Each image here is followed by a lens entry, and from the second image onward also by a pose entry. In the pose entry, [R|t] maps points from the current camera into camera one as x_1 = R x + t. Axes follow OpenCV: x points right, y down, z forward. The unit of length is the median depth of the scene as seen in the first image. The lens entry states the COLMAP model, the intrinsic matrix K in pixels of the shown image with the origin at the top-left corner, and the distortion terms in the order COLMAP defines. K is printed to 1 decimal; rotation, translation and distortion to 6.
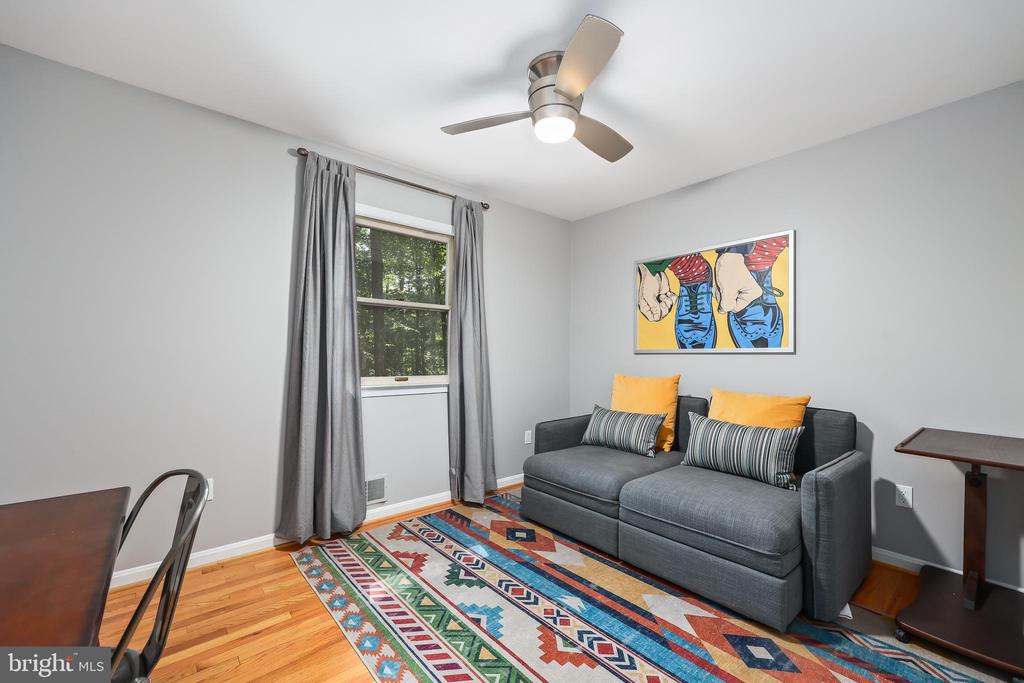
lens RADIAL K [[431.4, 0, 549.1], [0, 431.4, 352.7], [0, 0, 1]] dist [0.000059, 0.000373]
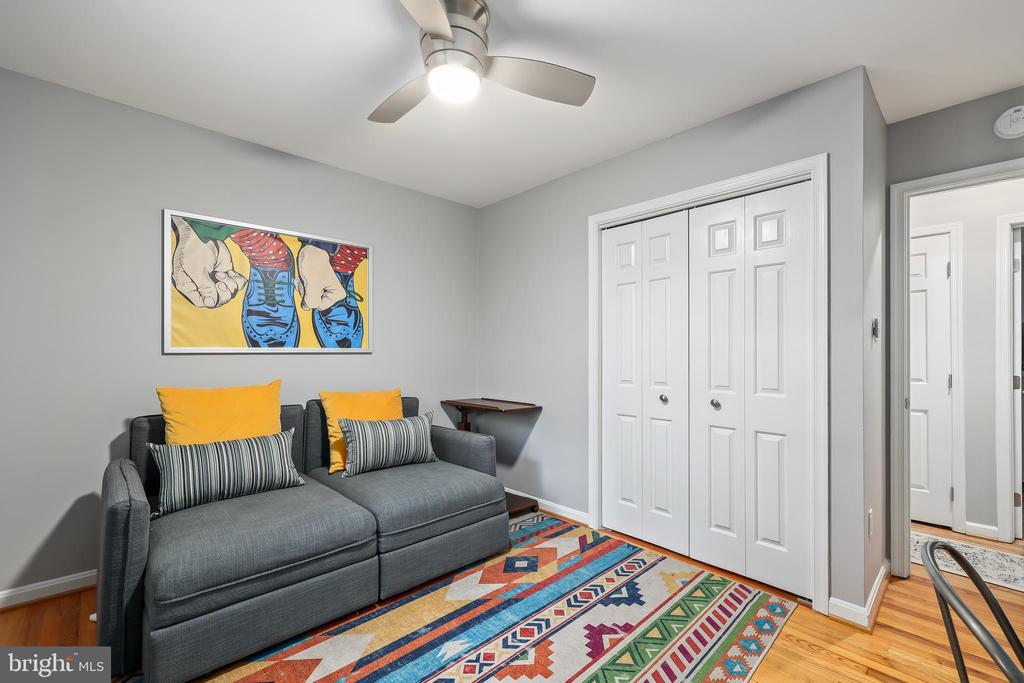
lens RADIAL K [[431.4, 0, 515.4], [0, 431.4, 334.4], [0, 0, 1]] dist [0.000059, 0.000373]
pose [[-0.023129, 0.042876, 0.998813, -0.551202], [-0.003433, 0.999071, -0.042967, -0.000604], [-0.999727, -0.004423, -0.022960, 0.605665]]
